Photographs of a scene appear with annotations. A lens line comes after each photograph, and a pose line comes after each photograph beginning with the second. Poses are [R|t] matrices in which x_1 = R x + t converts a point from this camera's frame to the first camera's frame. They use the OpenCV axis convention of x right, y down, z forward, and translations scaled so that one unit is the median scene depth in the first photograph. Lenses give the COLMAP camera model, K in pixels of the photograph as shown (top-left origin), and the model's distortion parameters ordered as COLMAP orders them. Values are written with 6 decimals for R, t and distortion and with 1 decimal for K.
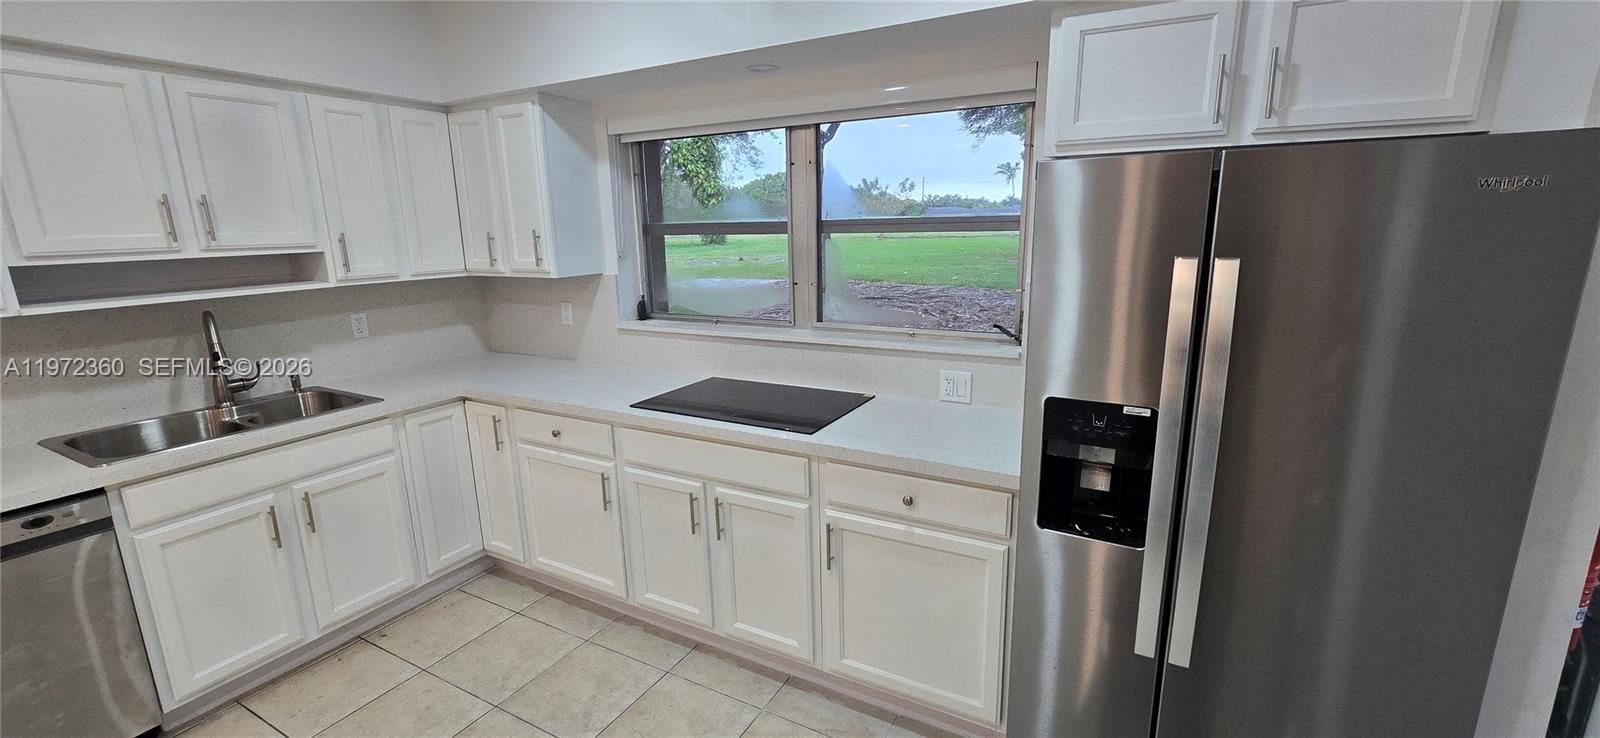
lens RADIAL K [[653.0, 0, 803.0], [0, 653.0, 368.5], [0, 0, 1]] dist [-0.005980, 0.000982]
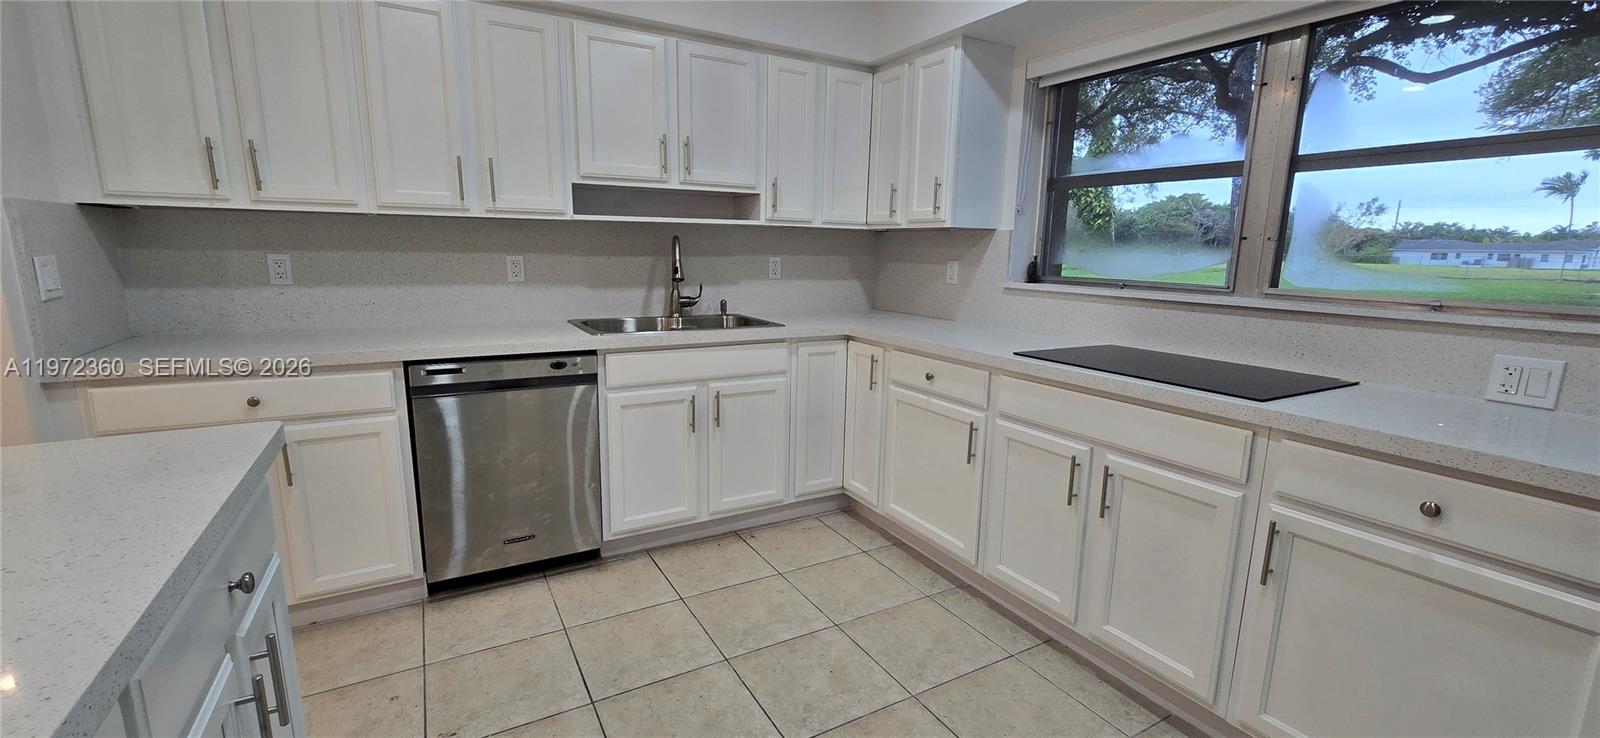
lens RADIAL K [[653.0, 0, 798.7], [0, 653.0, 369.1], [0, 0, 1]] dist [-0.005980, 0.000982]
pose [[0.850529, 0.131511, -0.509221, -0.053406], [-0.148815, 0.988842, 0.006819, 0.115653], [0.504435, 0.069980, 0.860609, 0.067839]]
